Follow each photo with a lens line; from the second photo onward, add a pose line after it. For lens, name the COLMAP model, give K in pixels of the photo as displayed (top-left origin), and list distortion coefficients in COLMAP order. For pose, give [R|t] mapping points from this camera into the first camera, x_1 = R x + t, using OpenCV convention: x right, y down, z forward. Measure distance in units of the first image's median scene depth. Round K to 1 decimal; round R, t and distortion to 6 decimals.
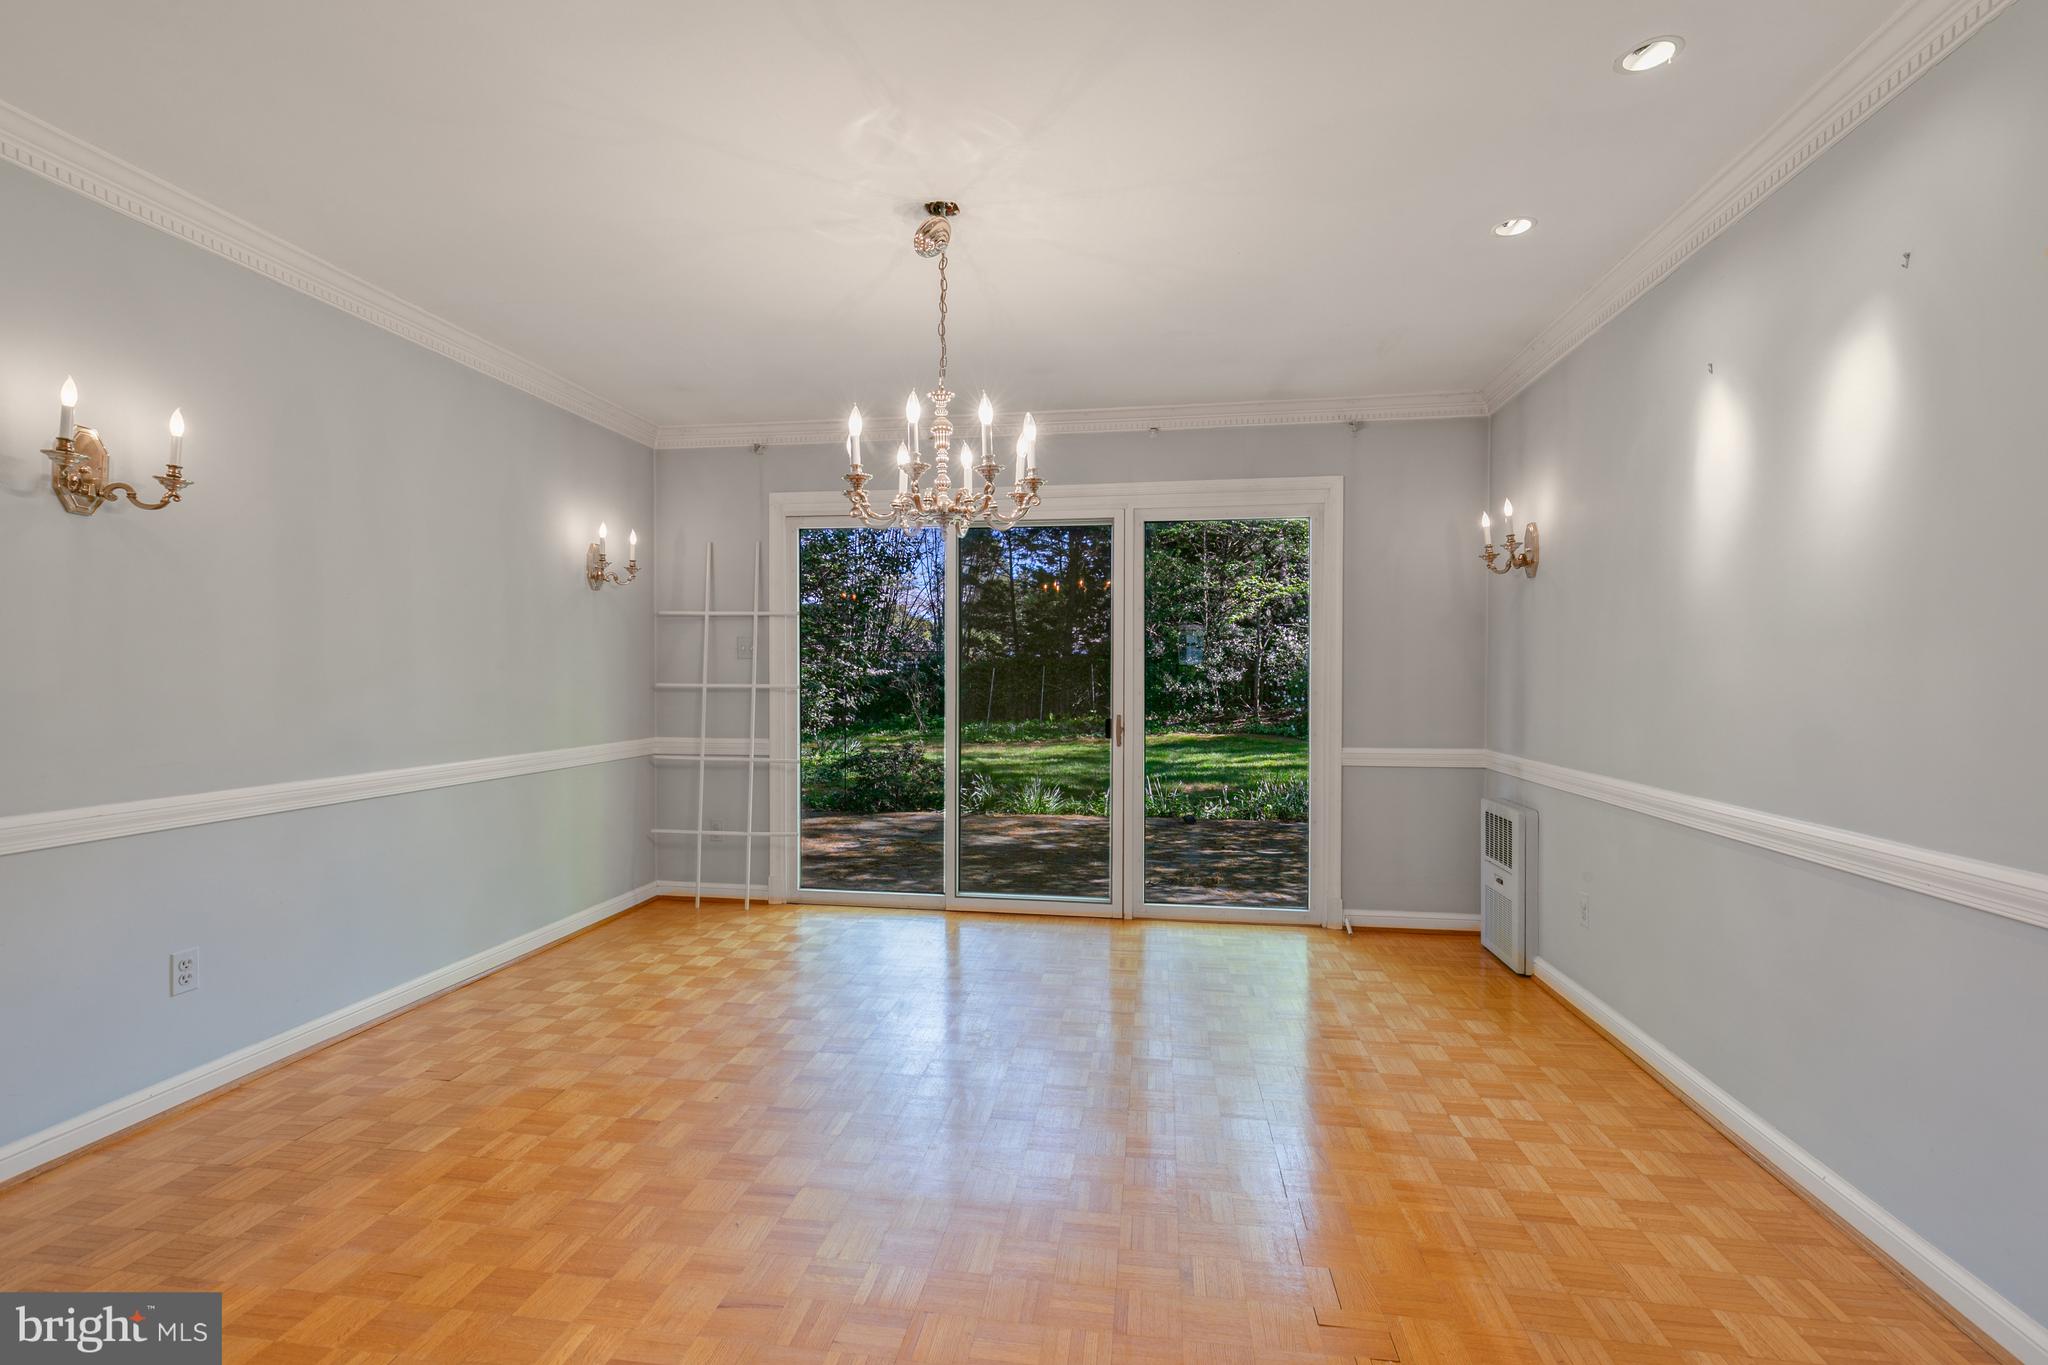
lens RADIAL K [[921.0, 0, 1023.3], [0, 921.0, 673.6], [0, 0, 1]] dist [0.004146, 0.000199]
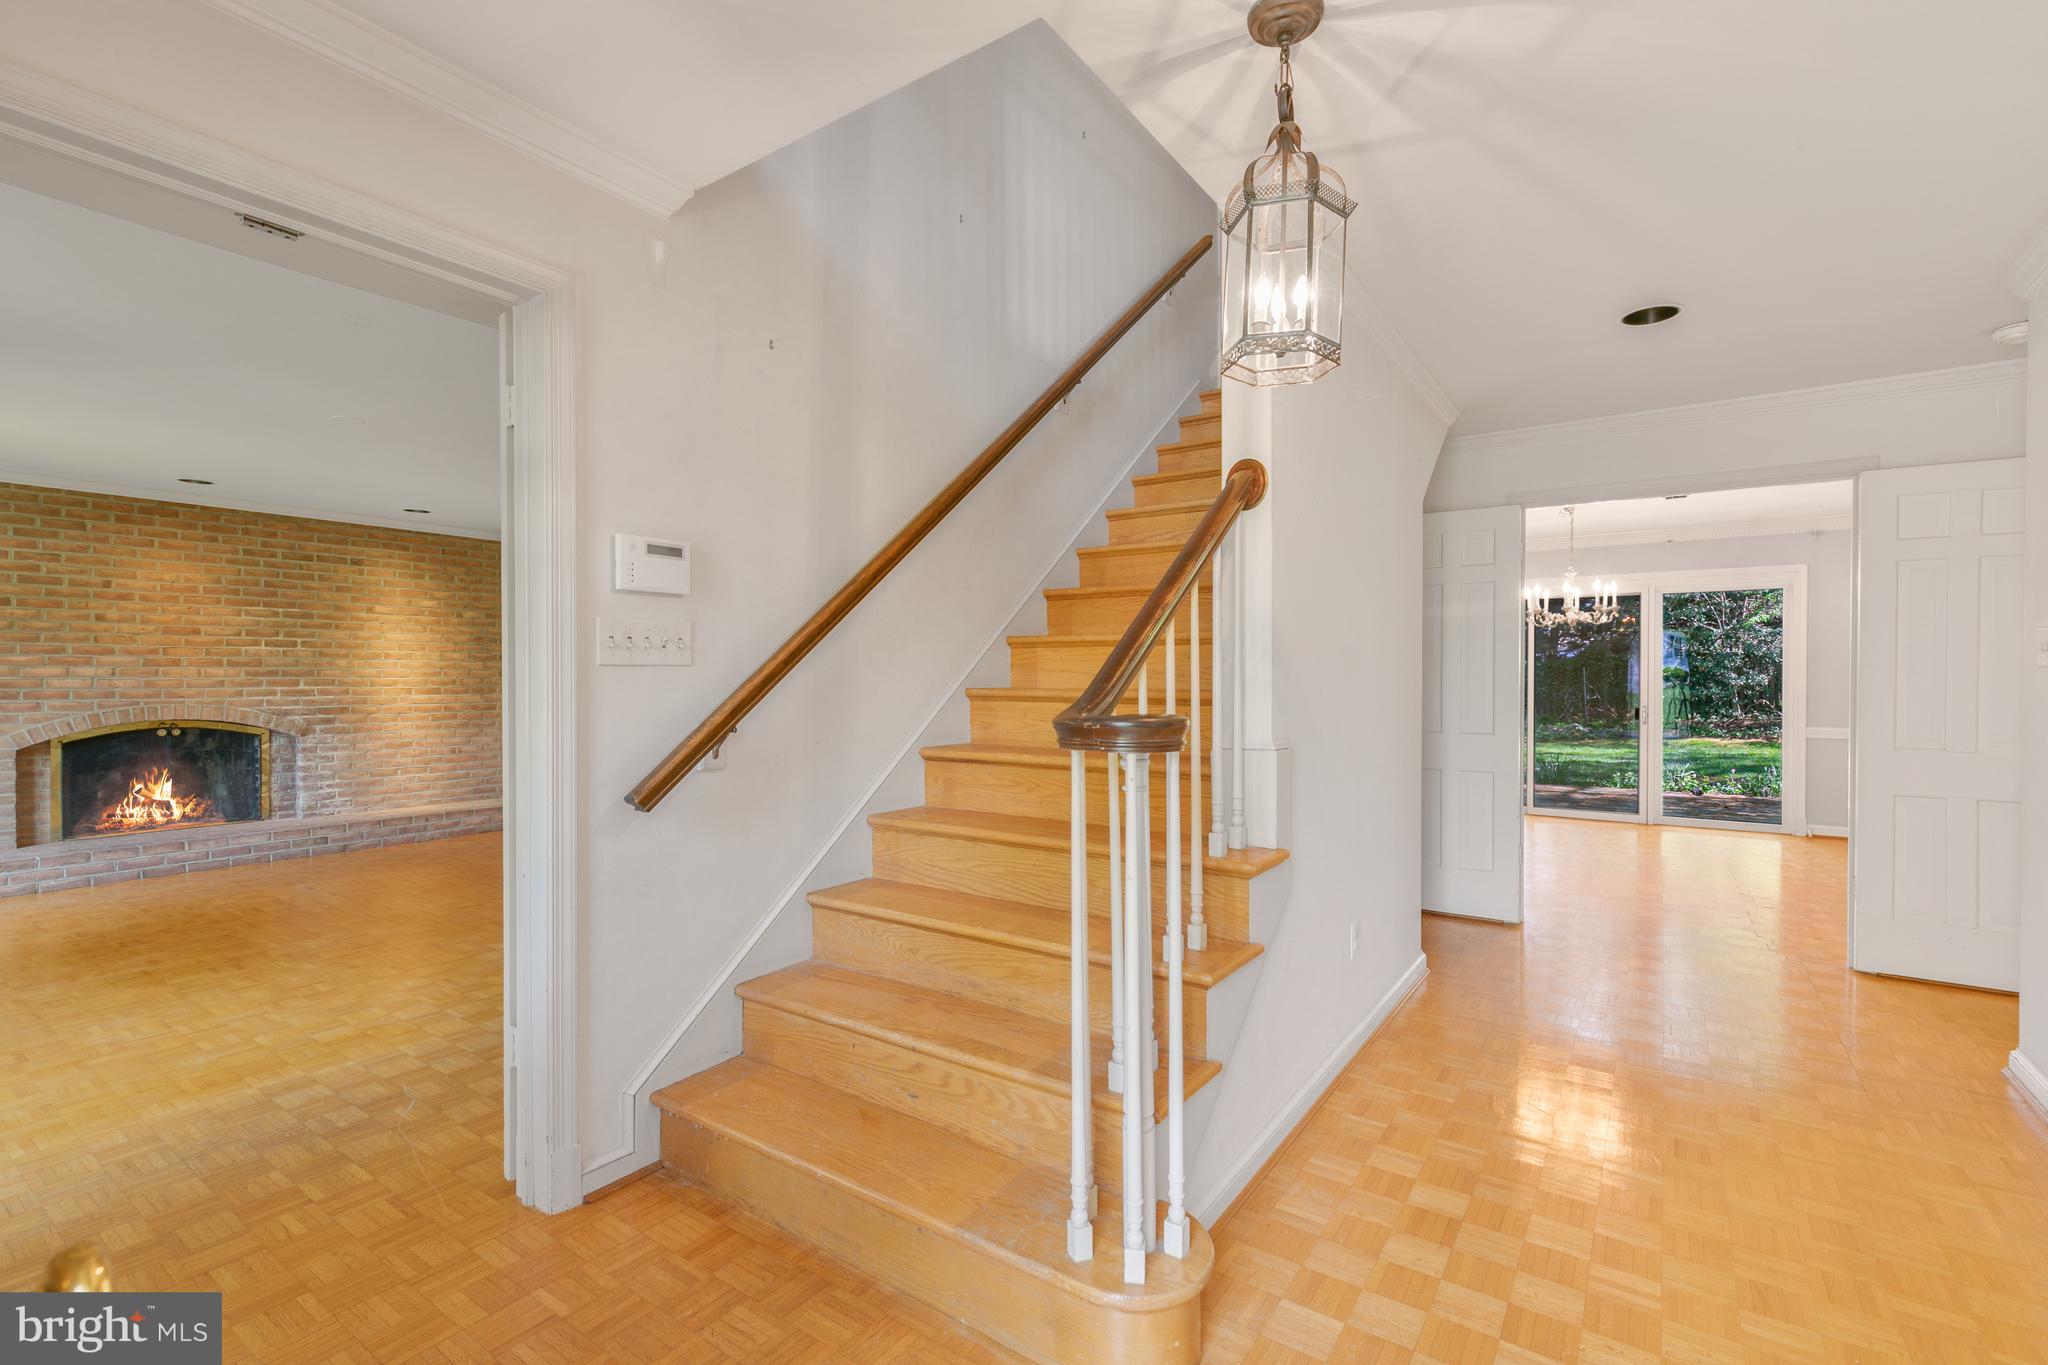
lens RADIAL K [[921.0, 0, 1022.4], [0, 921.0, 677.8], [0, 0, 1]] dist [0.004146, 0.000199]
pose [[0.897285, 0.007022, -0.441396, -0.182772], [-0.004719, 0.999969, 0.006316, -0.011269], [0.441427, -0.003585, 0.897290, -1.095861]]
